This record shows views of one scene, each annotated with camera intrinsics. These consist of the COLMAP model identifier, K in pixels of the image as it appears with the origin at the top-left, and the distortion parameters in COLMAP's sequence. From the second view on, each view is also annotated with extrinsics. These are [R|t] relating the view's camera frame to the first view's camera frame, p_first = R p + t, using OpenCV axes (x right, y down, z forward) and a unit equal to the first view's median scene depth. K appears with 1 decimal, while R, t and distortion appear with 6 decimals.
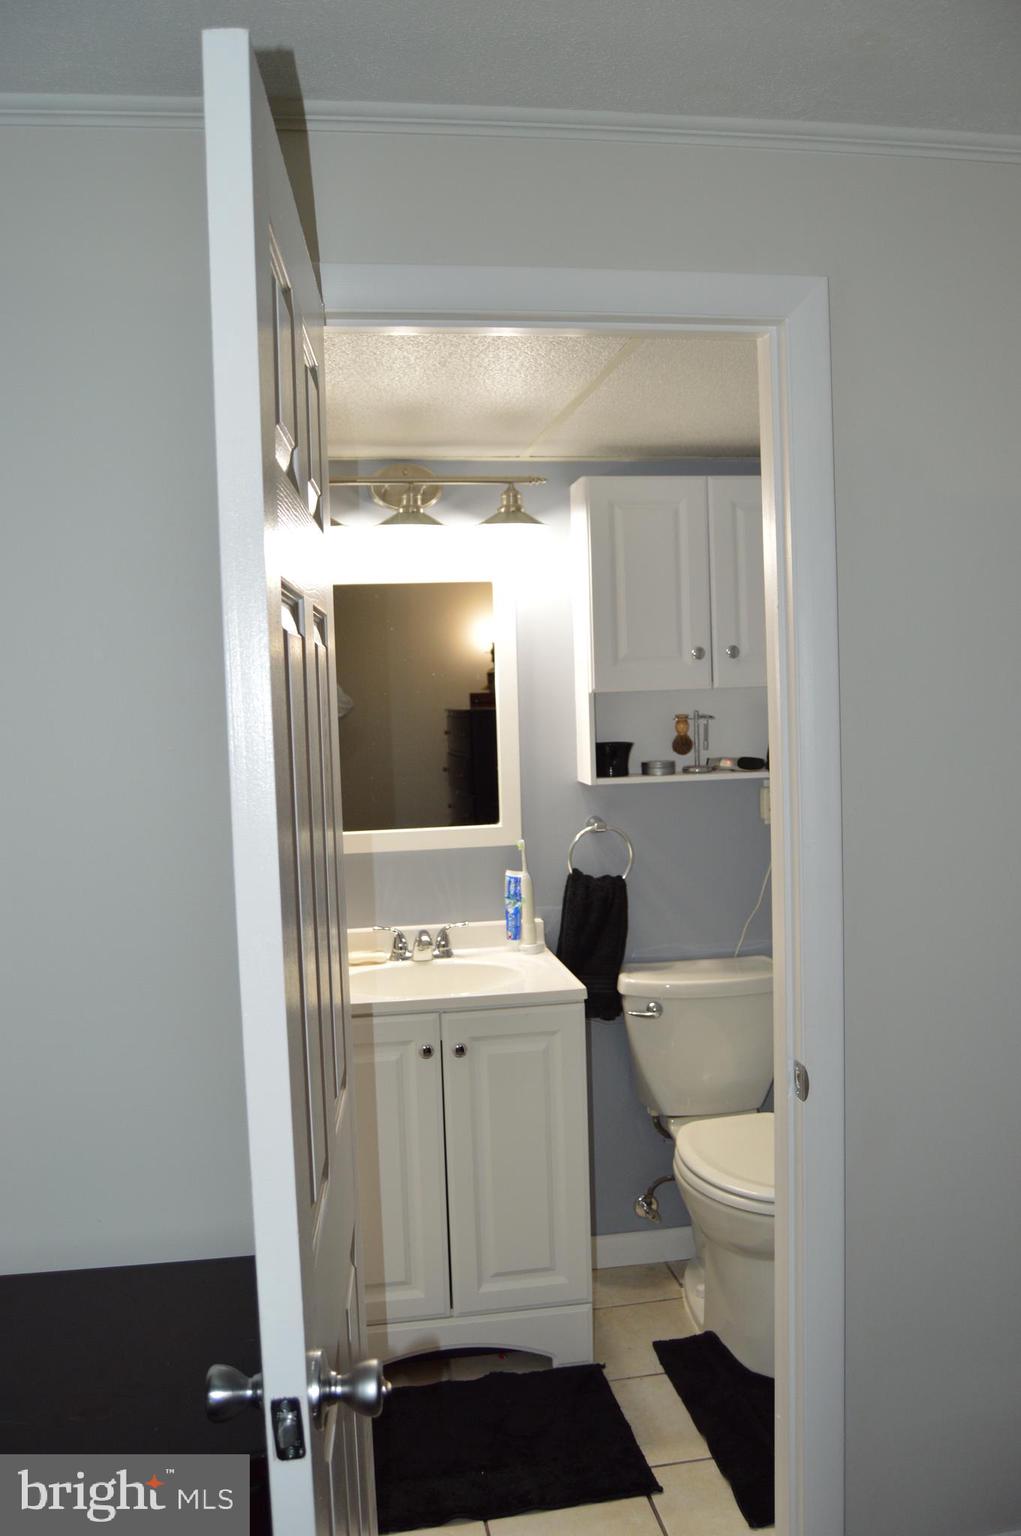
lens RADIAL K [[1220.3, 0, 510.5], [0, 1220.3, 768.0], [0, 0, 1]] dist [-0.092145, 0.038686]
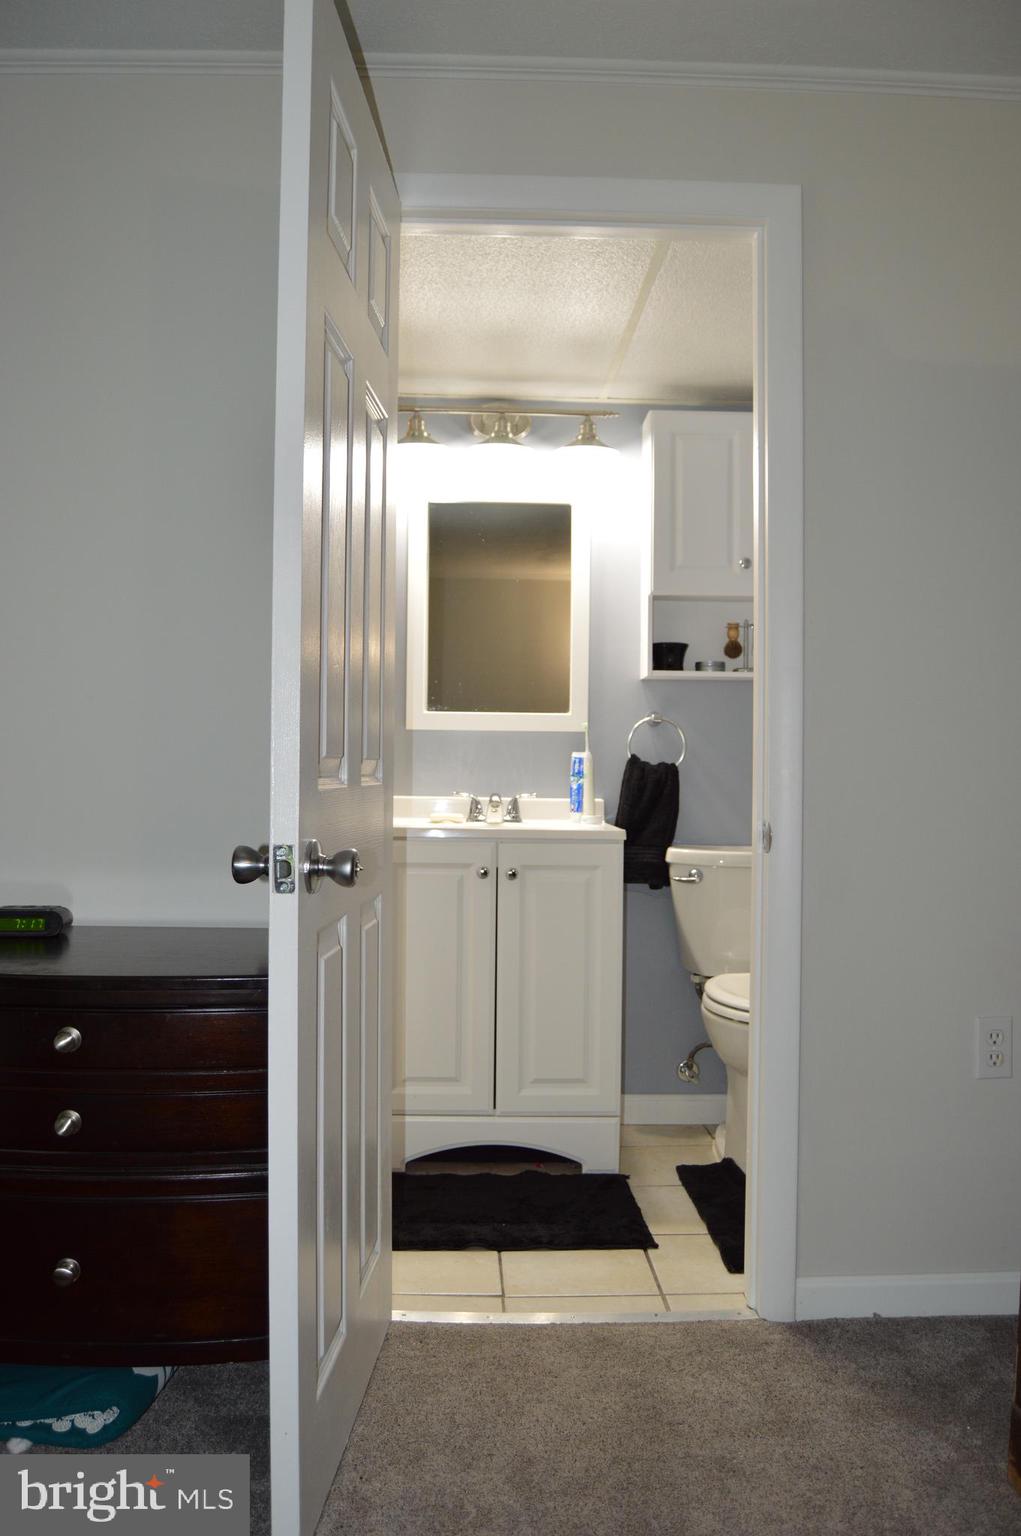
lens RADIAL K [[1220.3, 0, 510.5], [0, 1220.3, 768.0], [0, 0, 1]] dist [-0.092145, 0.038686]
pose [[0.990655, 0.042128, -0.129724, 0.090669], [-0.050737, 0.996673, -0.063790, 0.179859], [0.126605, 0.069776, 0.989496, -0.142175]]
